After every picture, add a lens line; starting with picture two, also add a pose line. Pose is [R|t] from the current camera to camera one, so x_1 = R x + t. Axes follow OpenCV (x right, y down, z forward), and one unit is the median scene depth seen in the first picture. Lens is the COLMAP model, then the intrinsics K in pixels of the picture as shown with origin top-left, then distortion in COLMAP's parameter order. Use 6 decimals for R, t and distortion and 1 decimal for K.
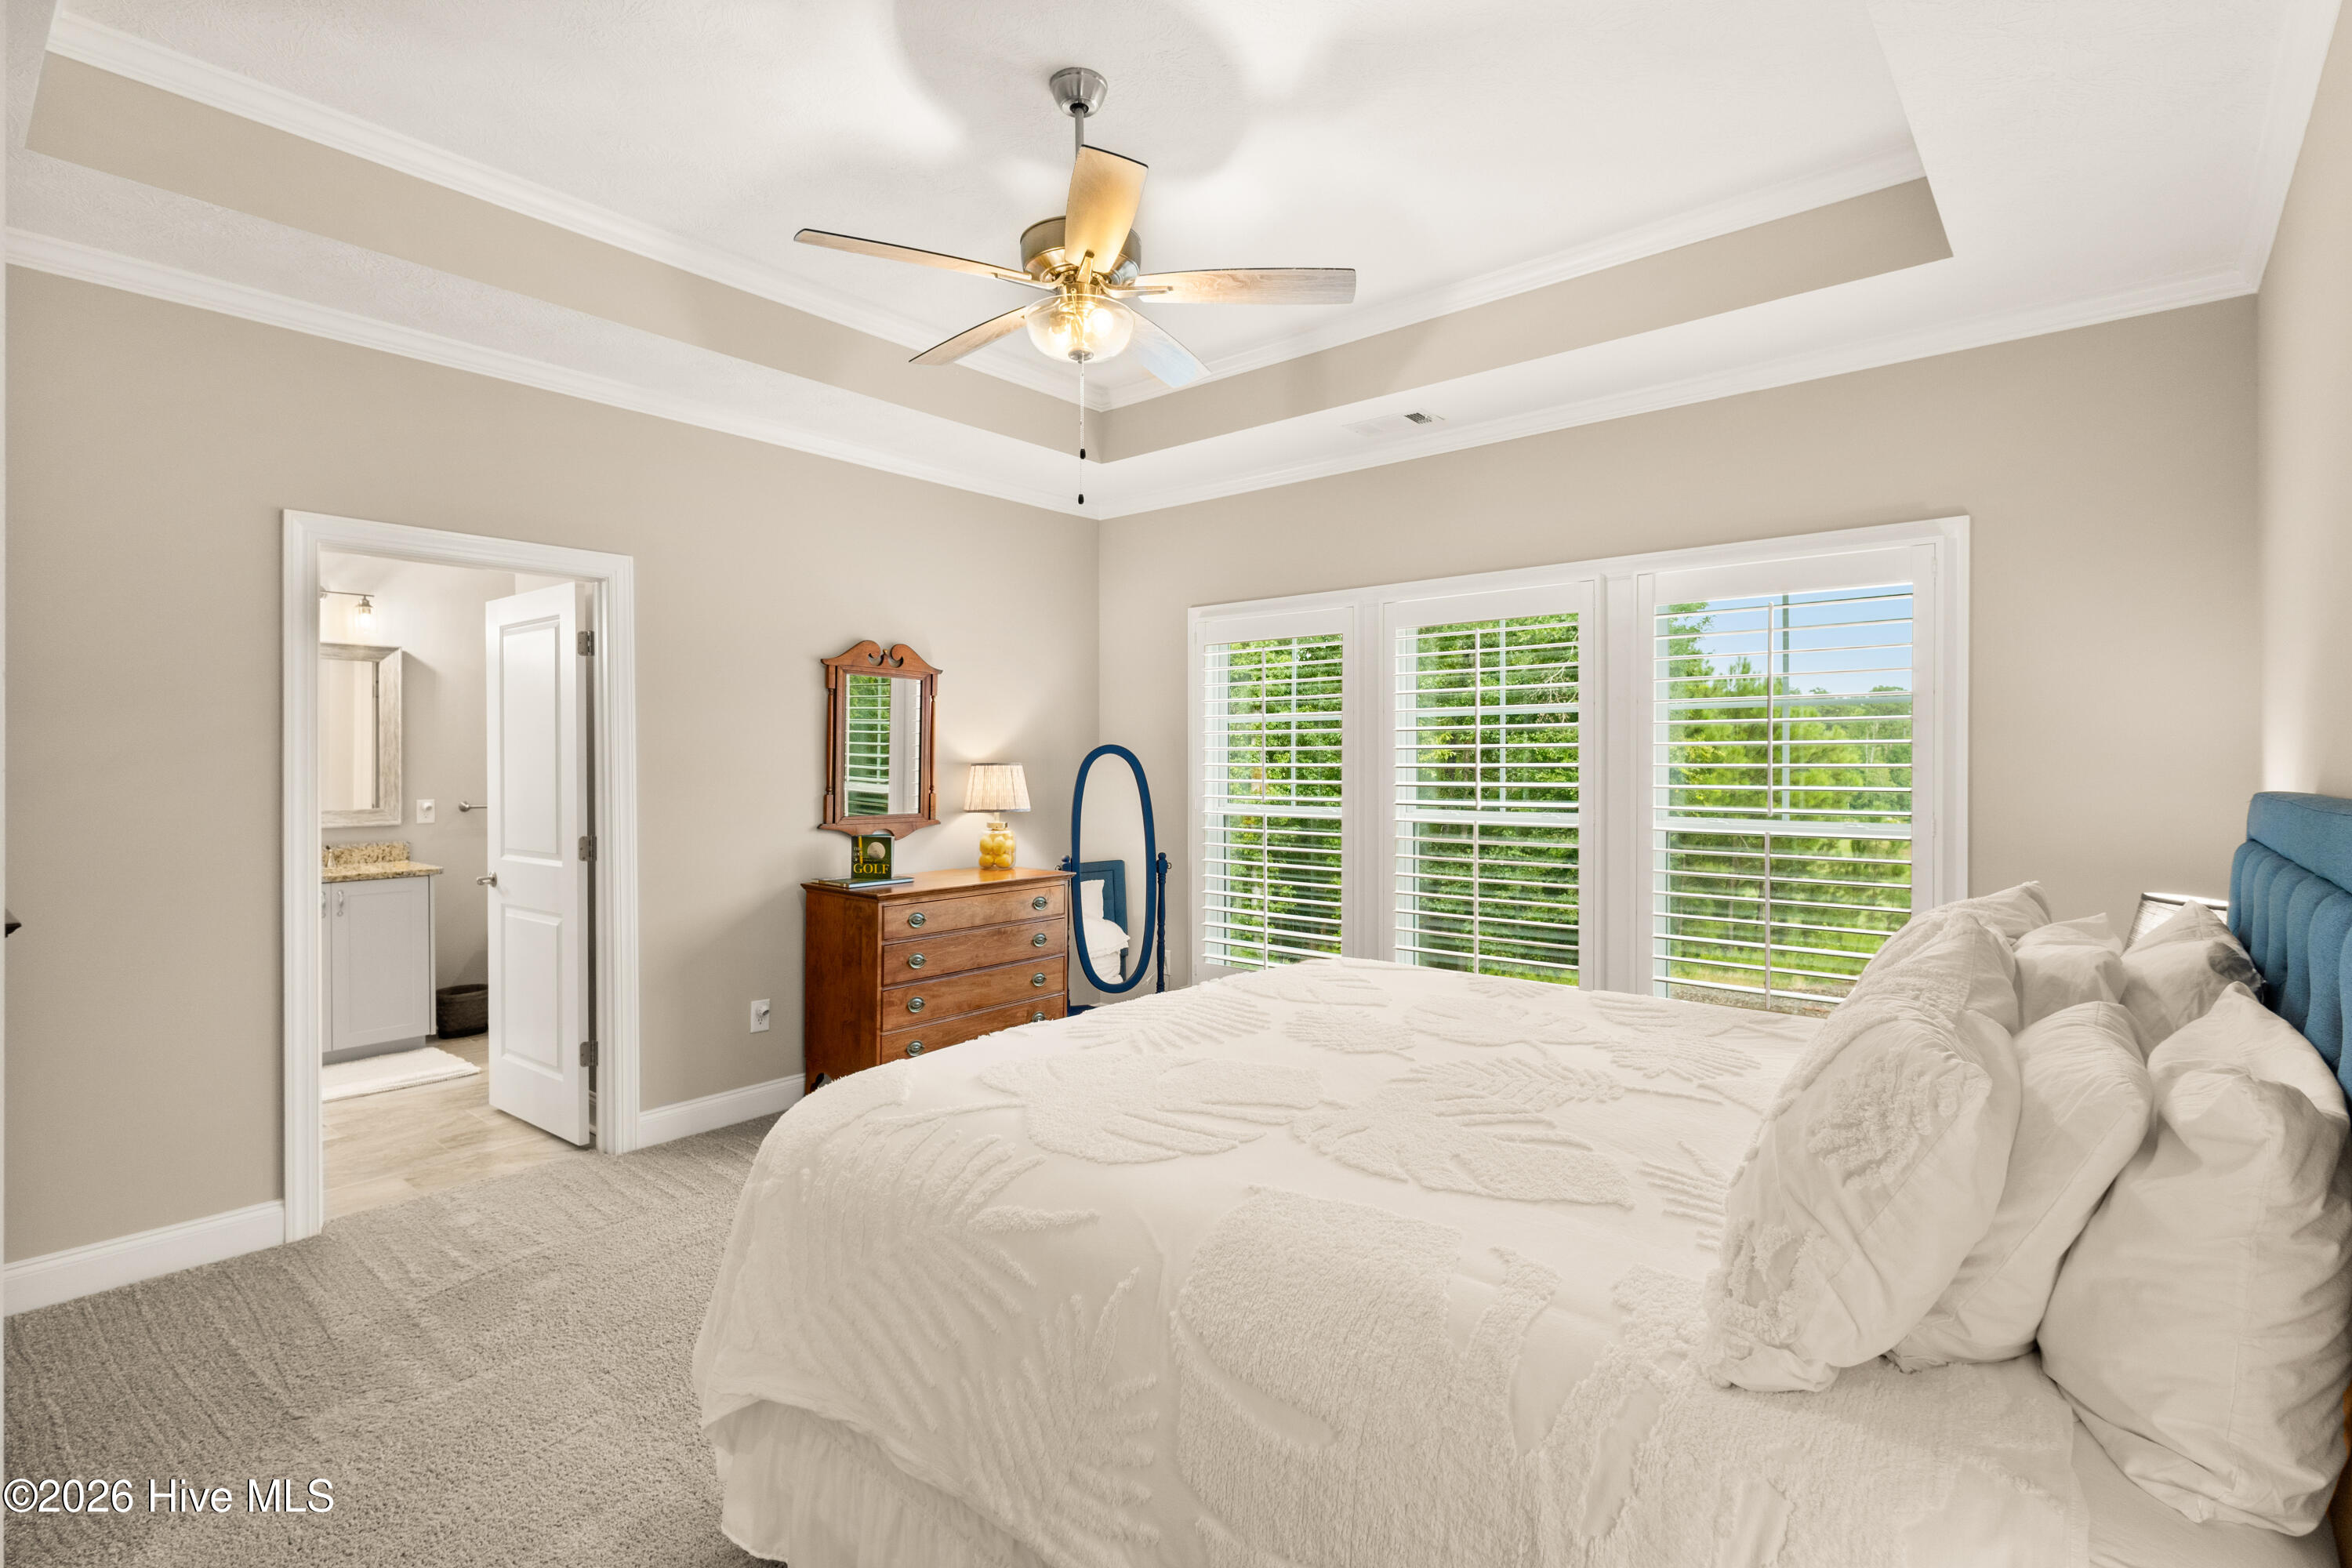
lens RADIAL K [[1095.9, 0, 1239.2], [0, 1095.9, 777.5], [0, 0, 1]] dist [0.007569, -0.000284]
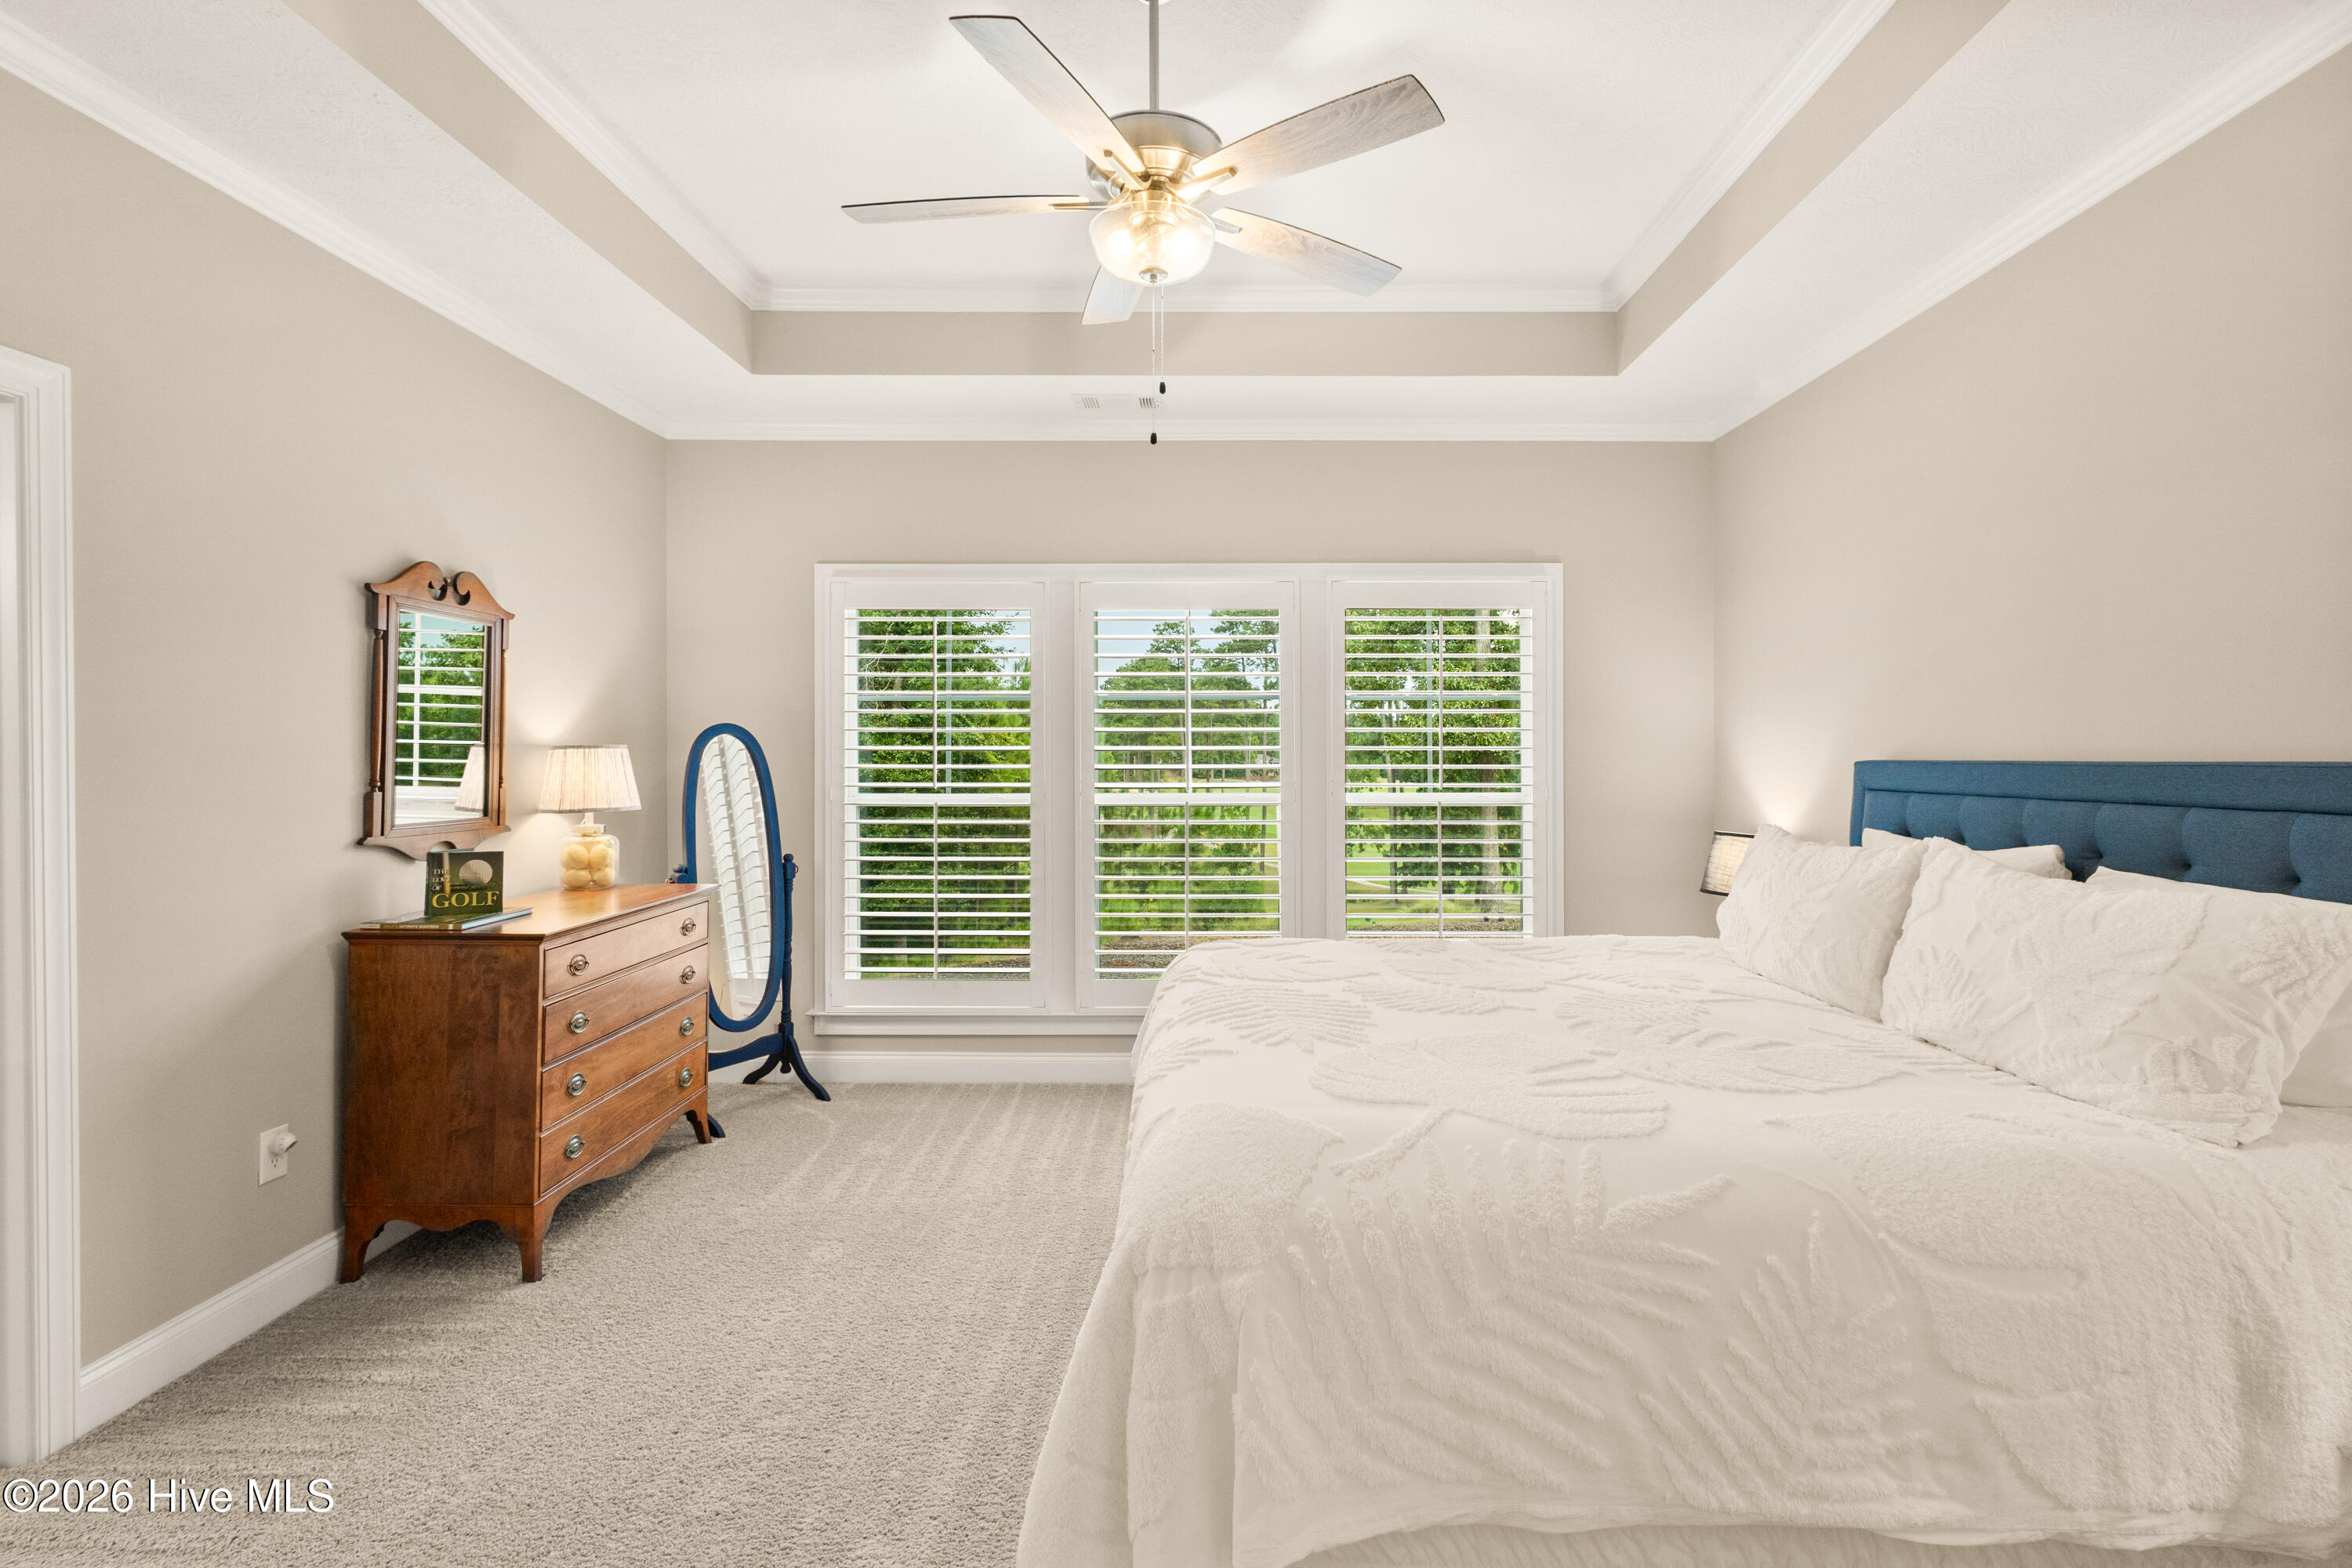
lens RADIAL K [[1089.1, 0, 1178.4], [0, 1089.1, 763.4], [0, 0, 1]] dist [0.016518, -0.008481]
pose [[0.773407, -0.007410, 0.633867, -0.439114], [0.010553, 0.999944, -0.001187, 0.004675], [-0.633822, 0.007607, 0.773441, 0.204458]]
